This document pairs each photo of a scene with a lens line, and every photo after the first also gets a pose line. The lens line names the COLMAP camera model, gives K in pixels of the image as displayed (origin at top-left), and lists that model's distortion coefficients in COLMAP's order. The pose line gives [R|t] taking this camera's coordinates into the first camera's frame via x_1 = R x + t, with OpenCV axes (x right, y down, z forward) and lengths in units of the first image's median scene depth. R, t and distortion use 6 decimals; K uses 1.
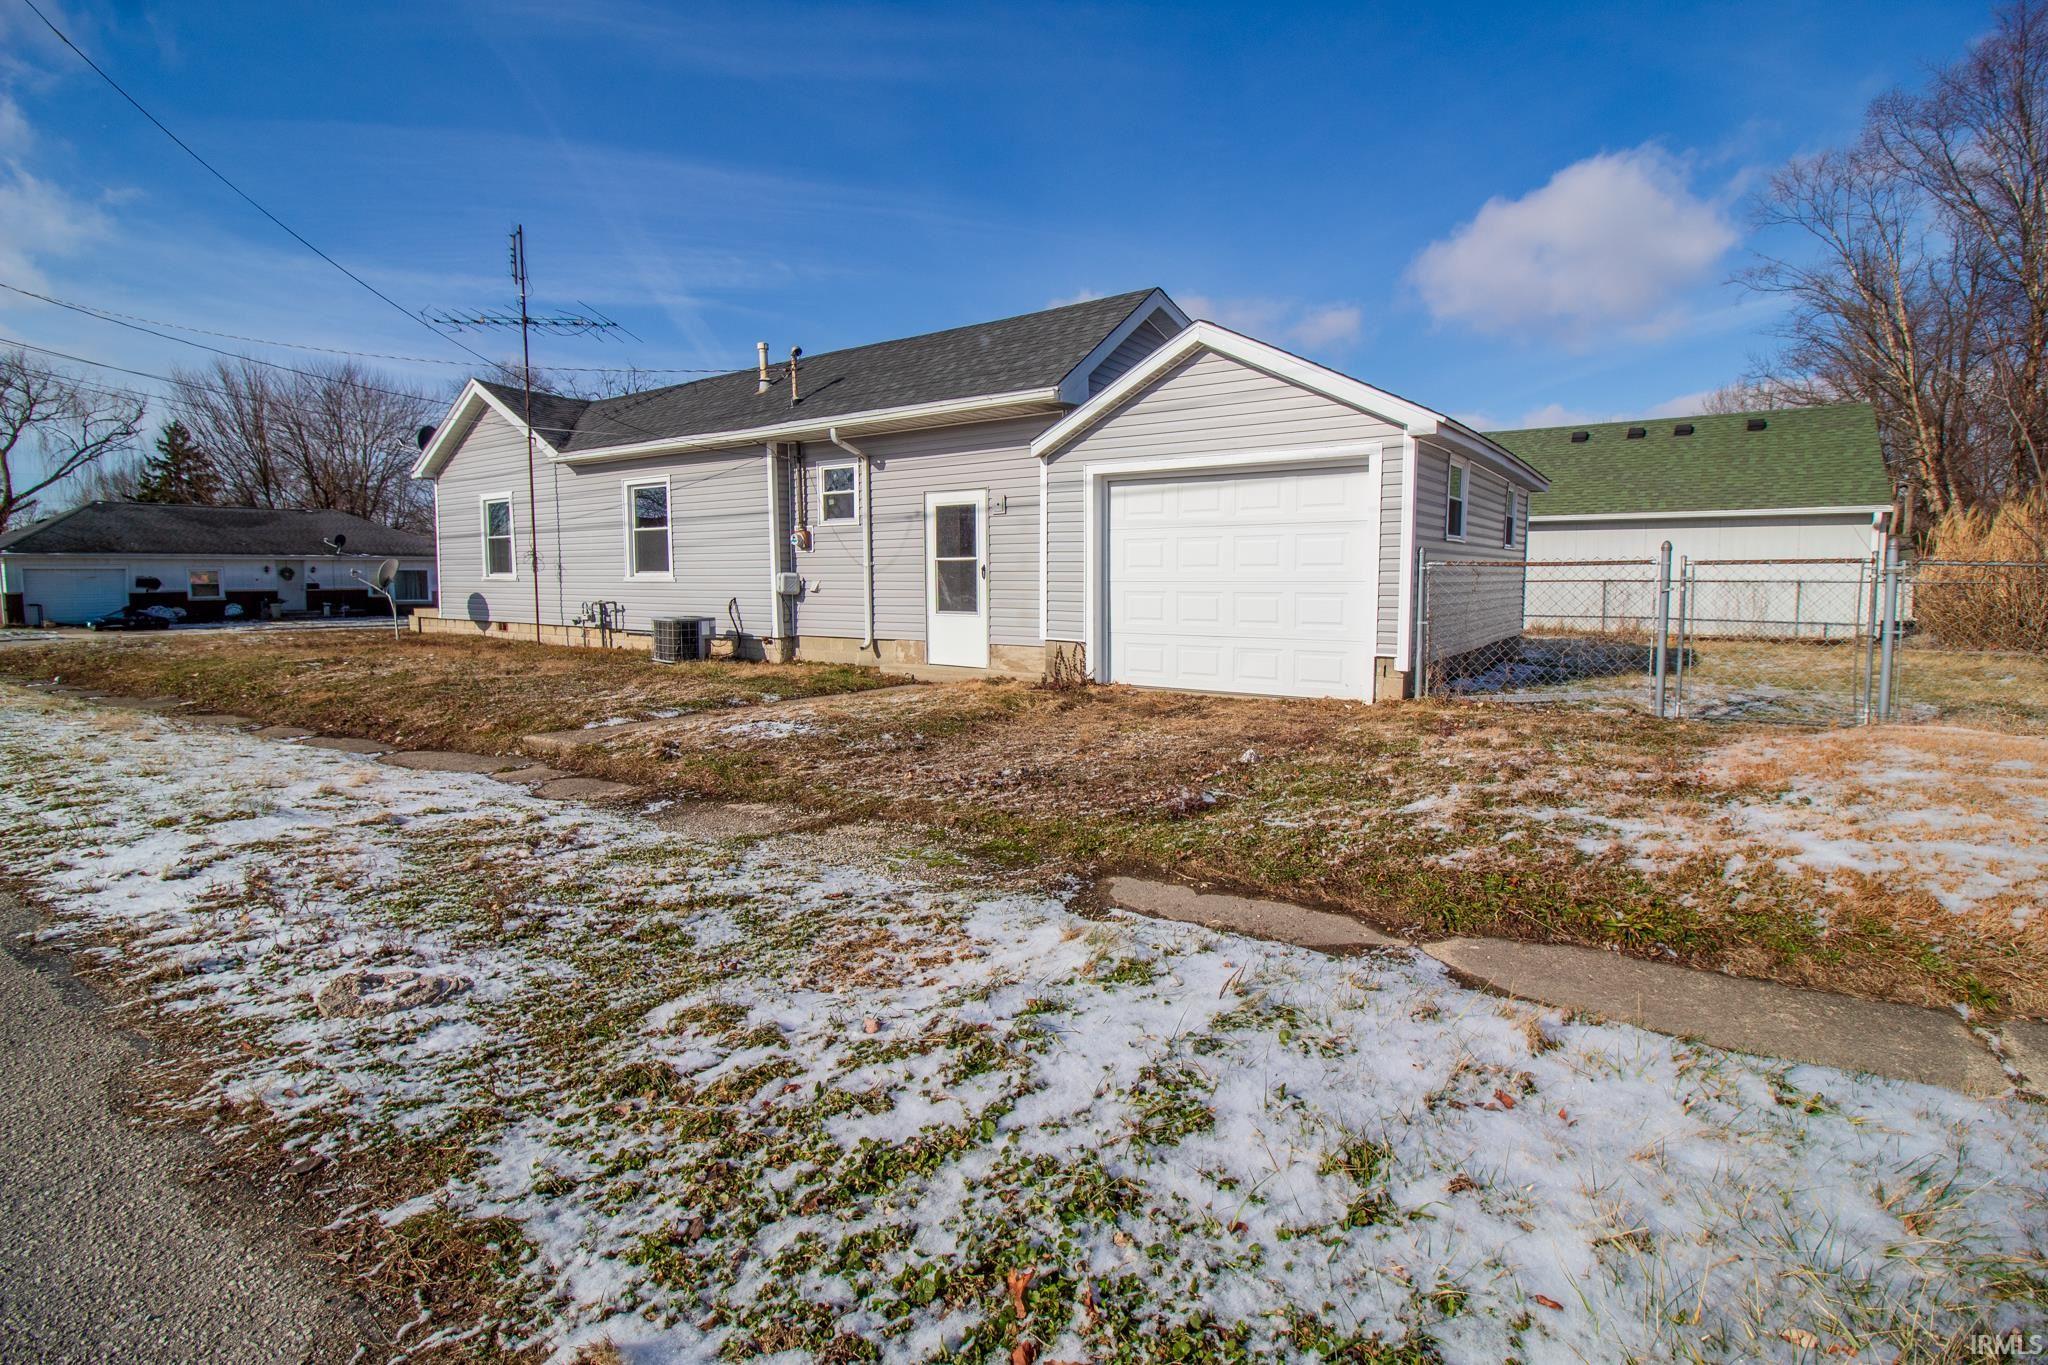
lens RADIAL K [[940.0, 0, 1023.7], [0, 940.0, 650.3], [0, 0, 1]] dist [0.000479, -0.012748]
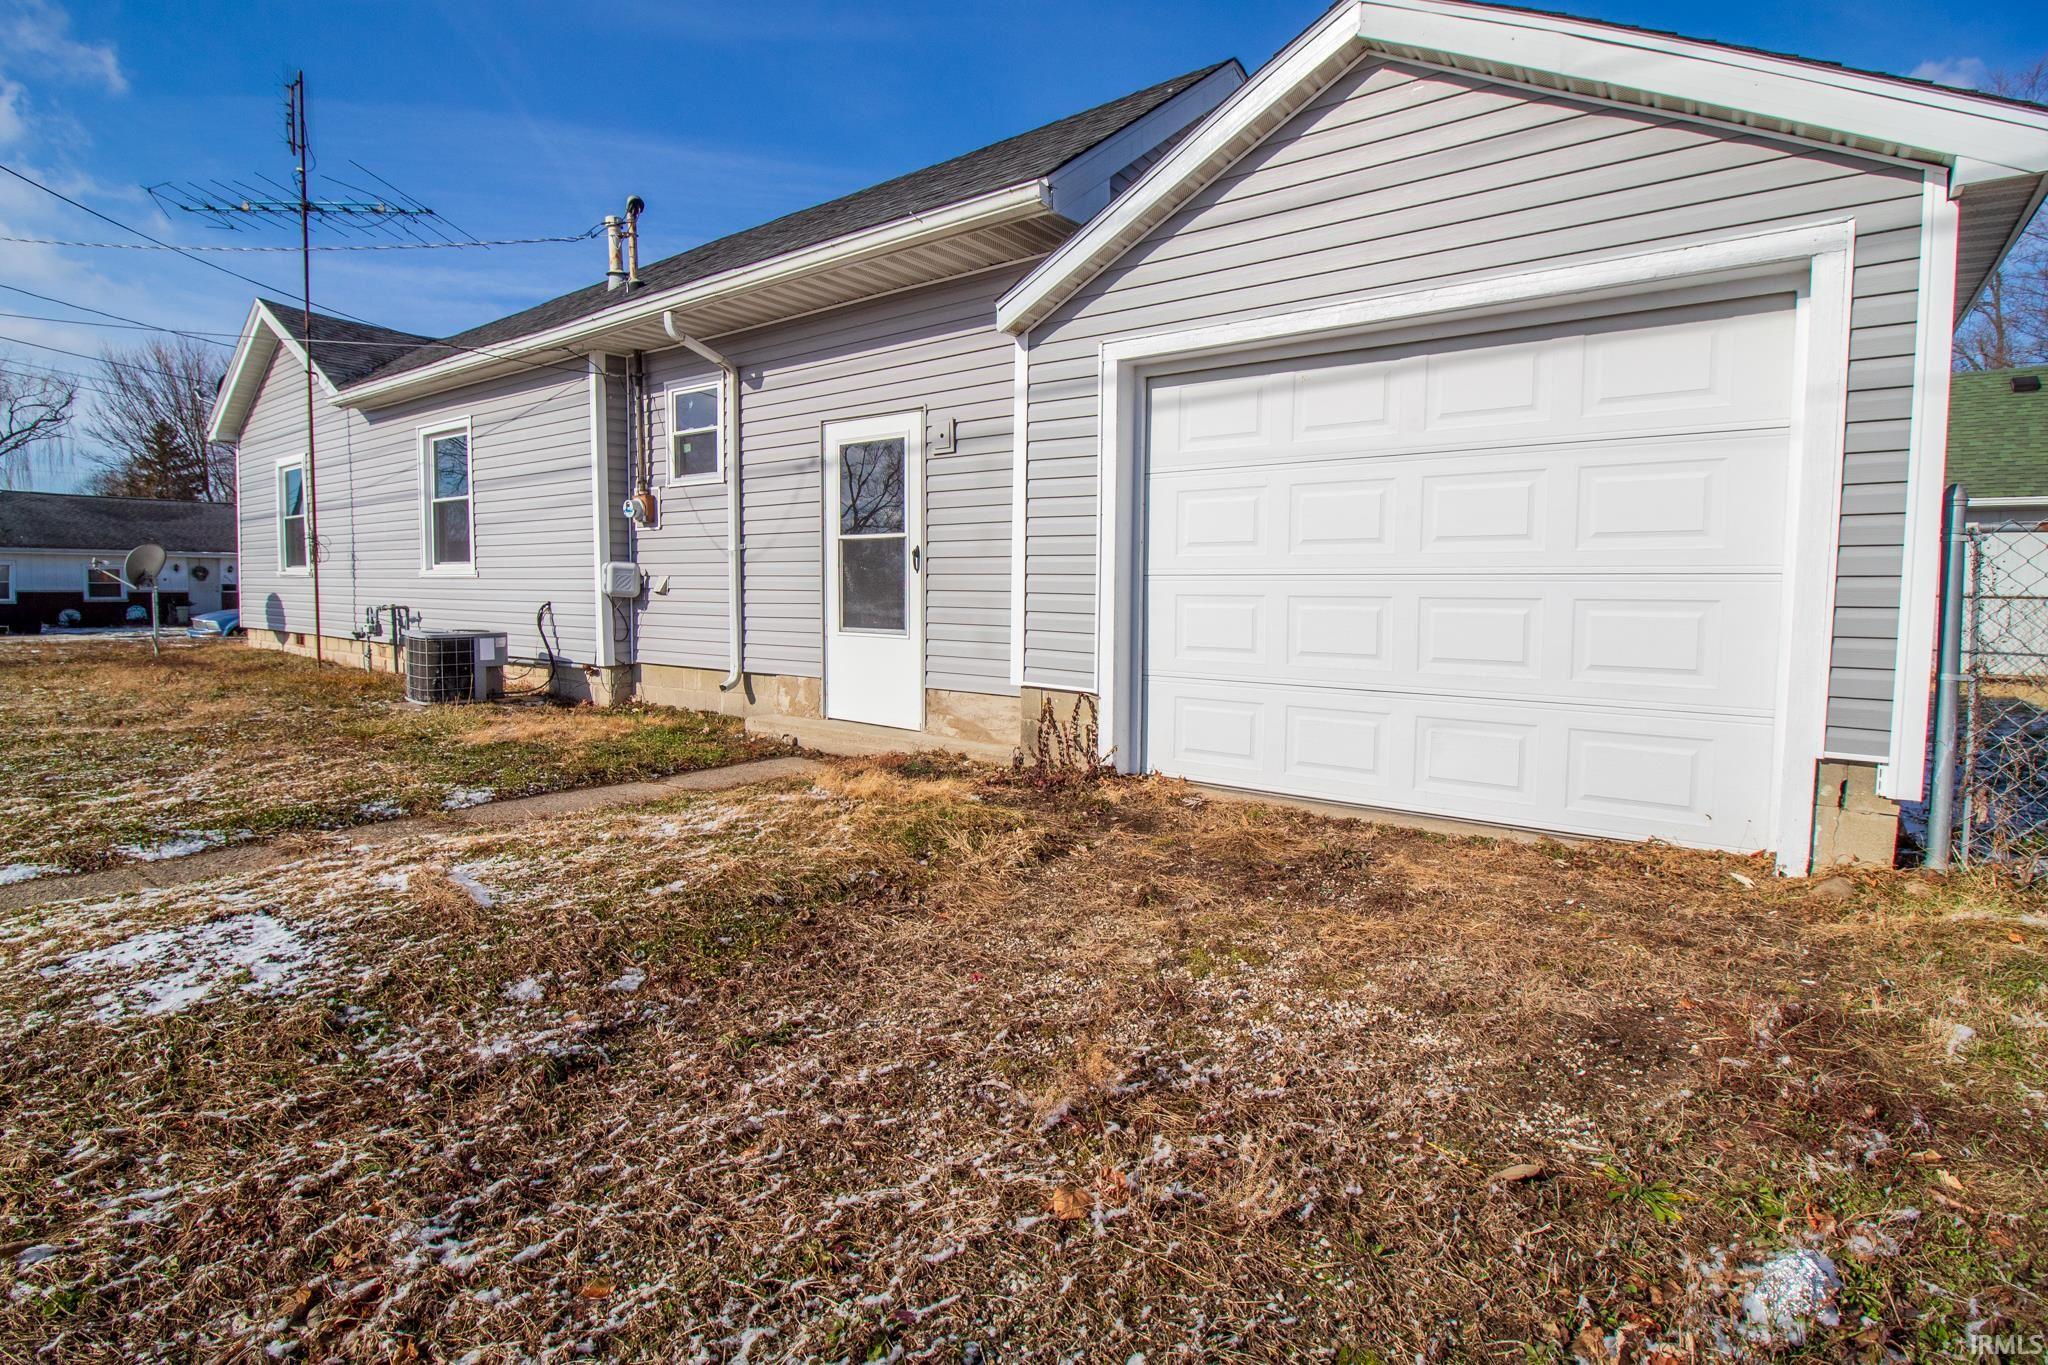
lens RADIAL K [[952.9, 0, 994.3], [0, 952.9, 647.6], [0, 0, 1]] dist [-0.001496, -0.014254]
pose [[0.998971, 0.014015, -0.043137, 0.026301], [-0.014764, 0.999745, -0.017097, -0.019838], [0.042886, 0.017717, 0.998923, 0.399822]]
